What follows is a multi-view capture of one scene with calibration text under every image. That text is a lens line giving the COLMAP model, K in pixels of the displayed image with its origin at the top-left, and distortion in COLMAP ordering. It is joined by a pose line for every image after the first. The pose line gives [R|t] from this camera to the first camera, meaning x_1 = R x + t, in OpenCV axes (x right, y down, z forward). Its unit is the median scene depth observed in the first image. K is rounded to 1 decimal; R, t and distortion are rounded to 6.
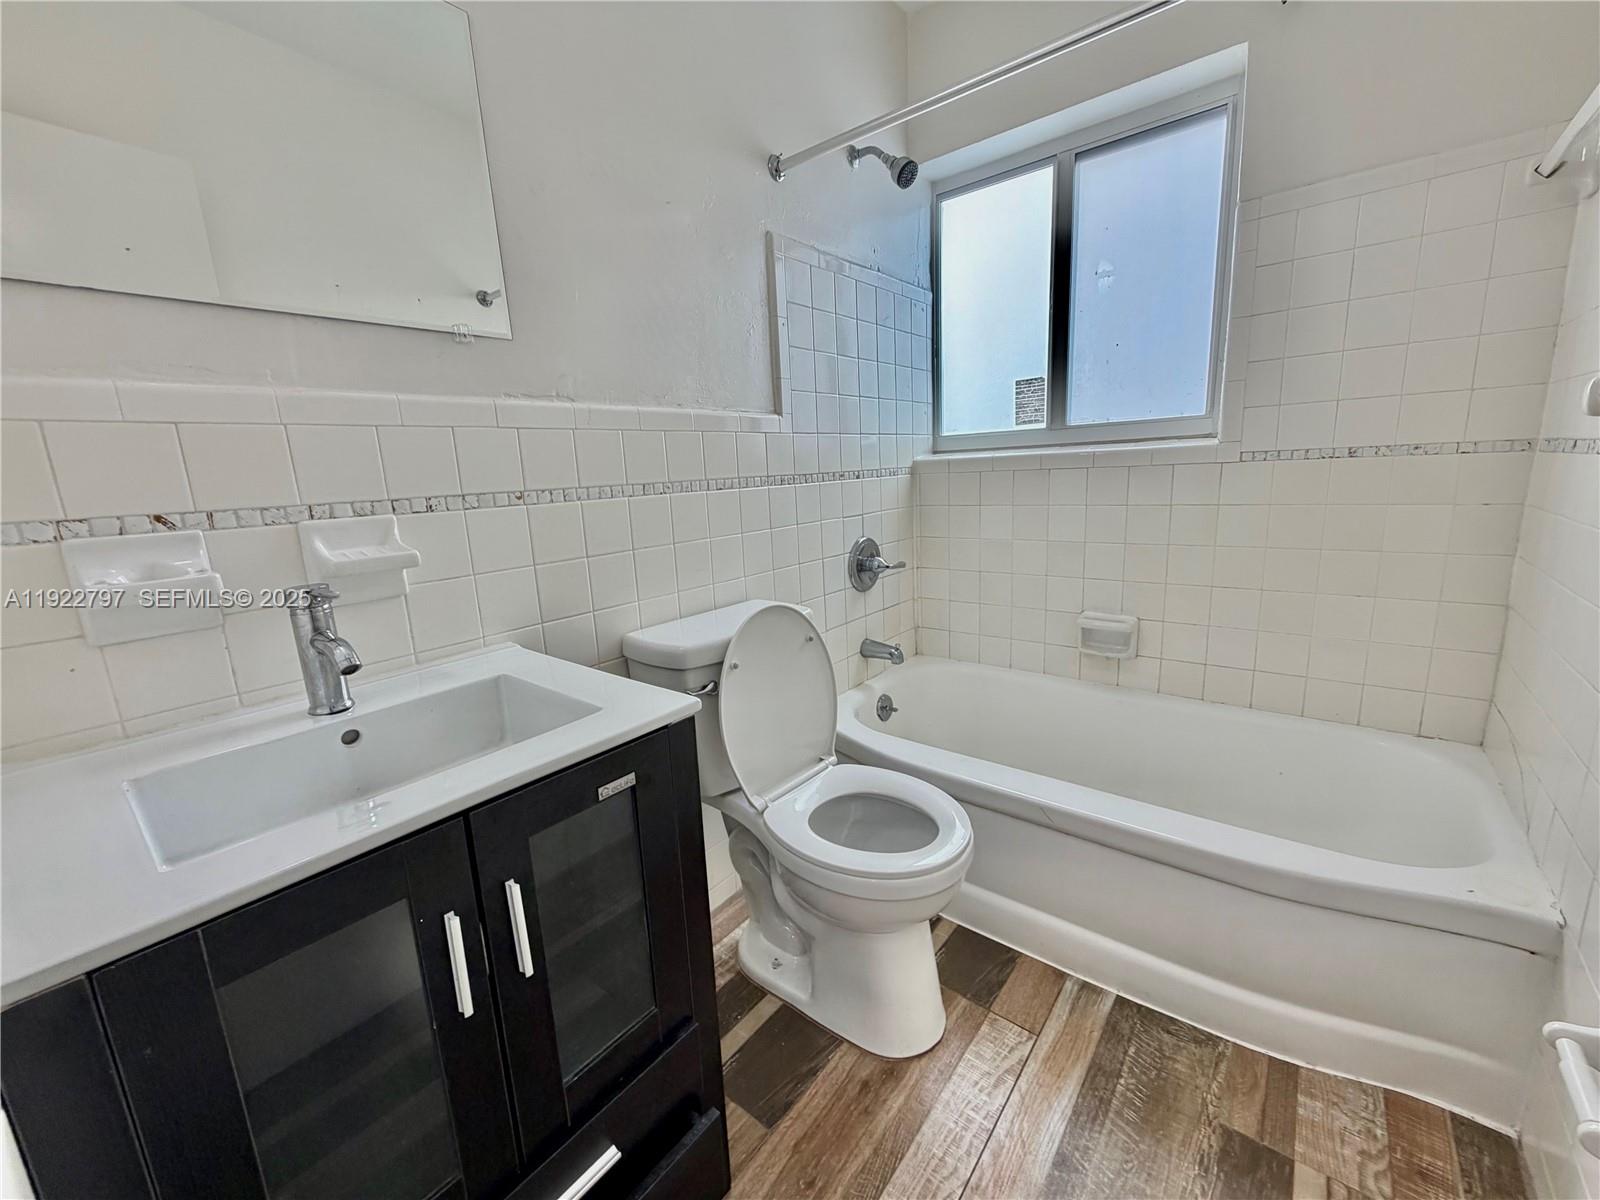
lens RADIAL K [[637.0, 0, 797.4], [0, 637.0, 597.8], [0, 0, 1]] dist [0.000162, -0.000152]
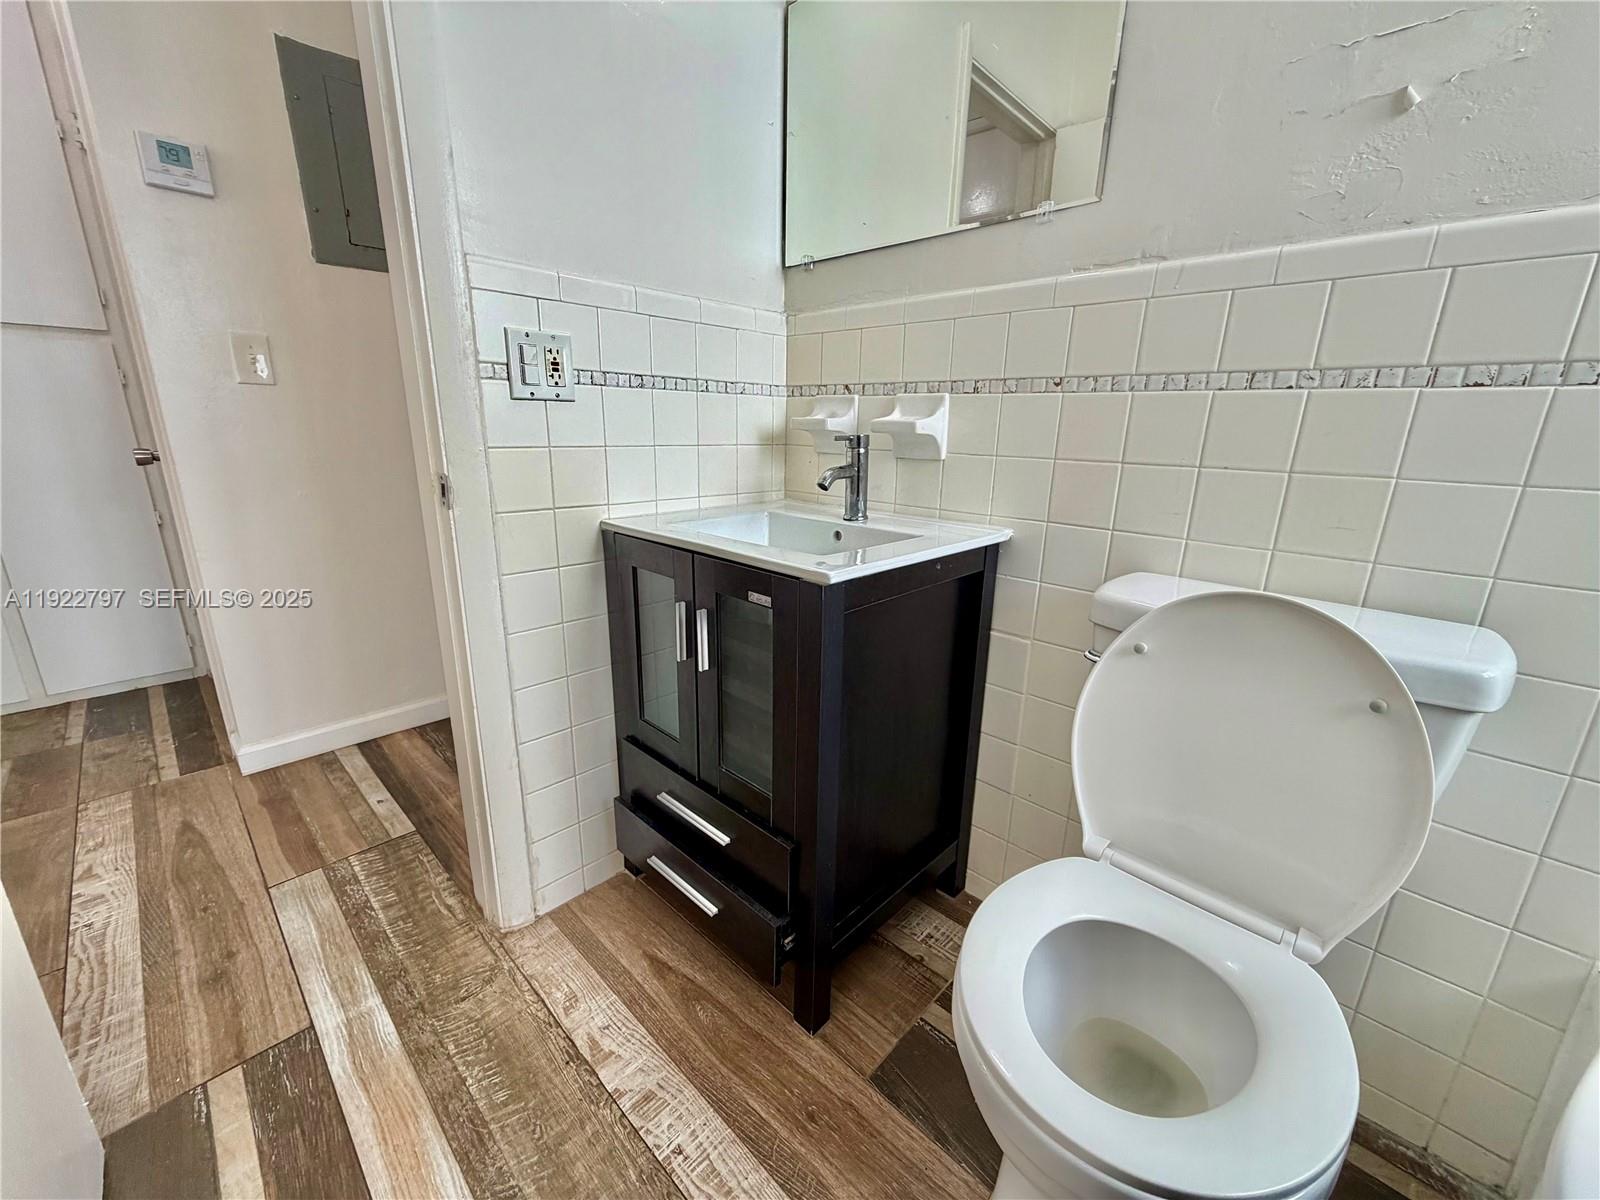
lens RADIAL K [[637.0, 0, 797.4], [0, 637.0, 597.8], [0, 0, 1]] dist [0.000162, -0.000152]
pose [[-0.090852, 0.311494, -0.945895, 0.629499], [-0.213254, 0.921705, 0.324011, -0.093306], [0.972763, 0.231153, -0.017311, 0.752350]]
